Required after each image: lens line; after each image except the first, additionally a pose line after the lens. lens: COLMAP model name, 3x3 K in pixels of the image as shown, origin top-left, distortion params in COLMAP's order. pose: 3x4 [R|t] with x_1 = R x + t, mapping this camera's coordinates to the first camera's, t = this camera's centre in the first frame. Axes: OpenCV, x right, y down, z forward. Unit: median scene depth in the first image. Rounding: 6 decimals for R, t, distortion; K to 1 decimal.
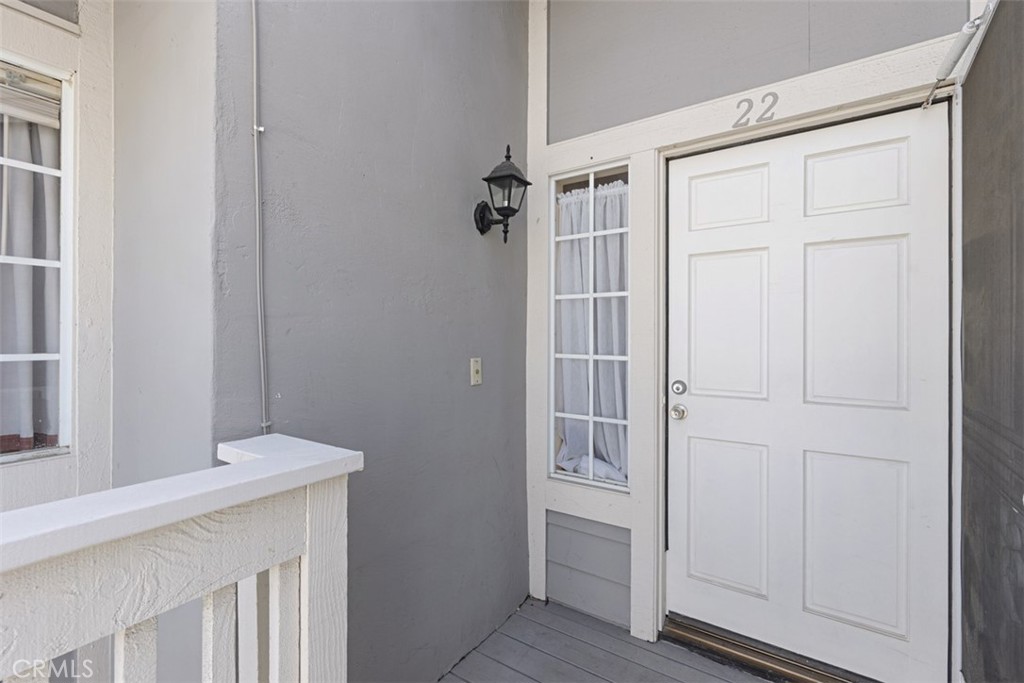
lens RADIAL K [[445.2, 0, 514.3], [0, 445.2, 339.5], [0, 0, 1]] dist [-0.001775, 0.000140]
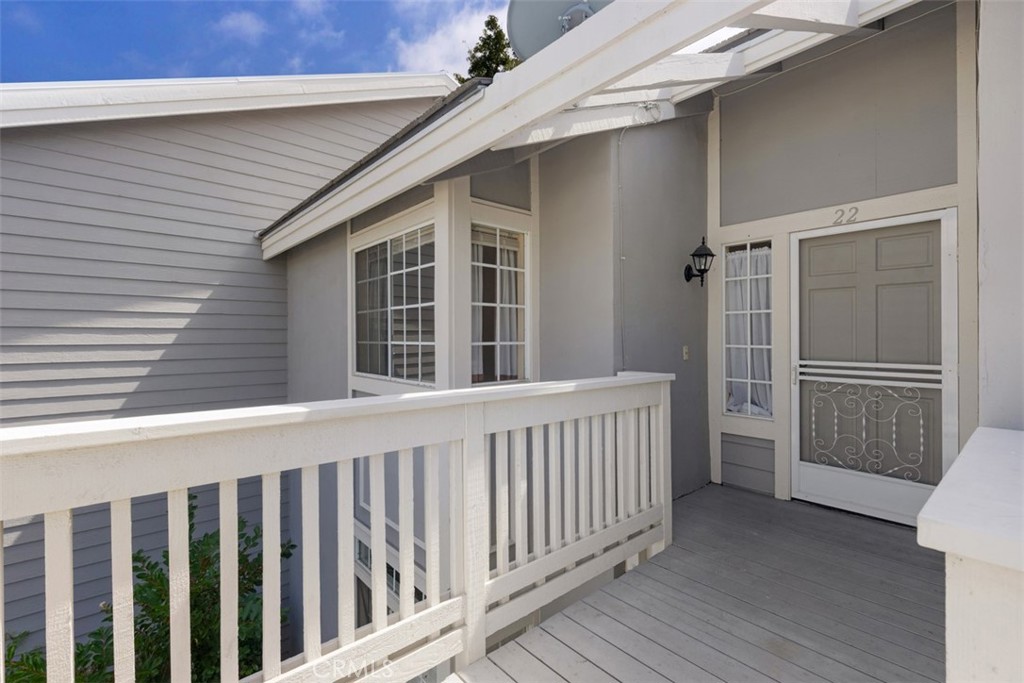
lens RADIAL K [[445.2, 0, 514.3], [0, 445.2, 339.5], [0, 0, 1]] dist [-0.001775, 0.000140]
pose [[0.965905, -0.004539, -0.258857, -0.274525], [0.002152, 0.999952, -0.009506, 0.027165], [0.258888, 0.008625, 0.965869, -0.966811]]
